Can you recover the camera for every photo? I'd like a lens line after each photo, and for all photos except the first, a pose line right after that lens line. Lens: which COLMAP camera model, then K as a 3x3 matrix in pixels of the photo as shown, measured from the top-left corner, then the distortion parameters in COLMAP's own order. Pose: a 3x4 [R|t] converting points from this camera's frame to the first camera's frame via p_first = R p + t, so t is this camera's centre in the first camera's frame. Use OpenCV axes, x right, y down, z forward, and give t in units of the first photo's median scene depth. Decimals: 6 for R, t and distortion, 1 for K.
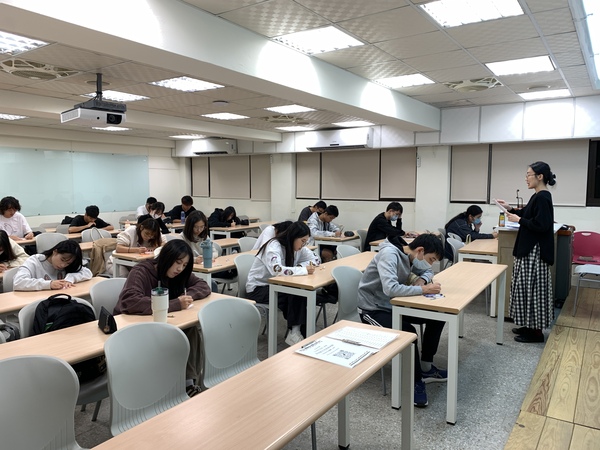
lens RADIAL K [[463.5, 0, 300.0], [0, 463.5, 222.1], [0, 0, 1]] dist [0.049587, -0.054287]
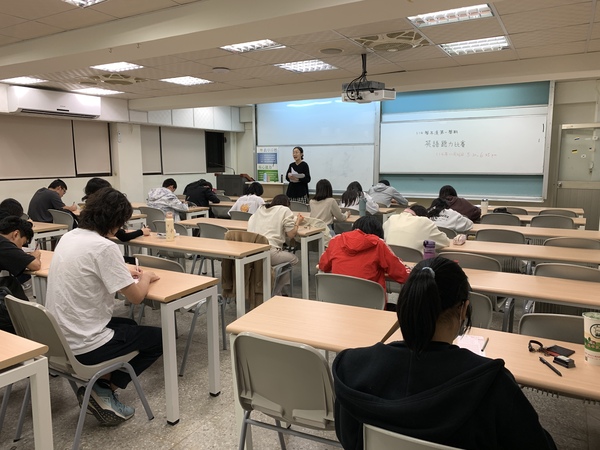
lens RADIAL K [[457.8, 0, 300.8], [0, 457.8, 246.7], [0, 0, 1]] dist [0.052037, -0.051895]
pose [[-0.059608, -0.192089, 0.979566, -1.197602], [0.082007, 0.977051, 0.196586, -0.085295], [-0.994848, 0.092049, -0.042487, 0.950777]]
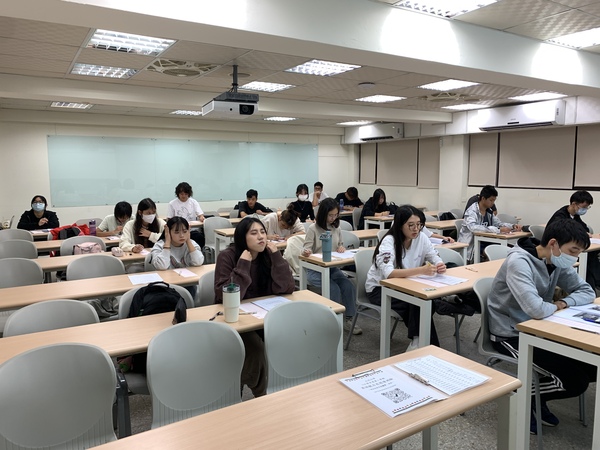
lens RADIAL K [[463.5, 0, 300.0], [0, 463.5, 222.1], [0, 0, 1]] dist [0.049587, -0.054287]
pose [[0.916462, 0.037548, -0.398357, 0.096271], [-0.024856, 0.999007, 0.036980, -0.012276], [0.399350, -0.023989, 0.916485, 0.086632]]
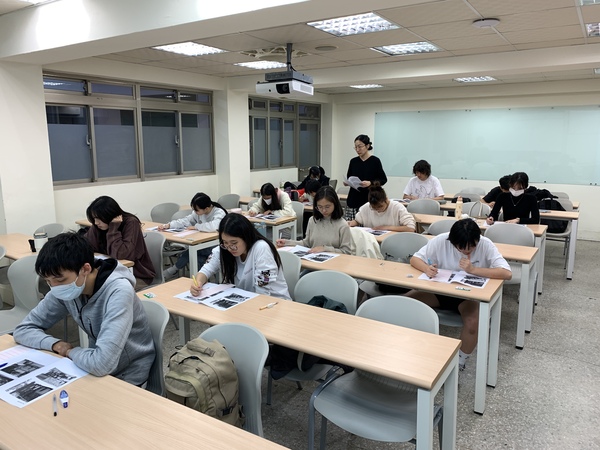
lens RADIAL K [[463.5, 0, 300.0], [0, 463.5, 222.1], [0, 0, 1]] dist [0.049587, -0.054287]
pose [[0.015511, 0.176854, -0.984115, 0.500079], [-0.081619, 0.981173, 0.175039, -0.092145], [0.996543, 0.077608, 0.029653, 0.808357]]
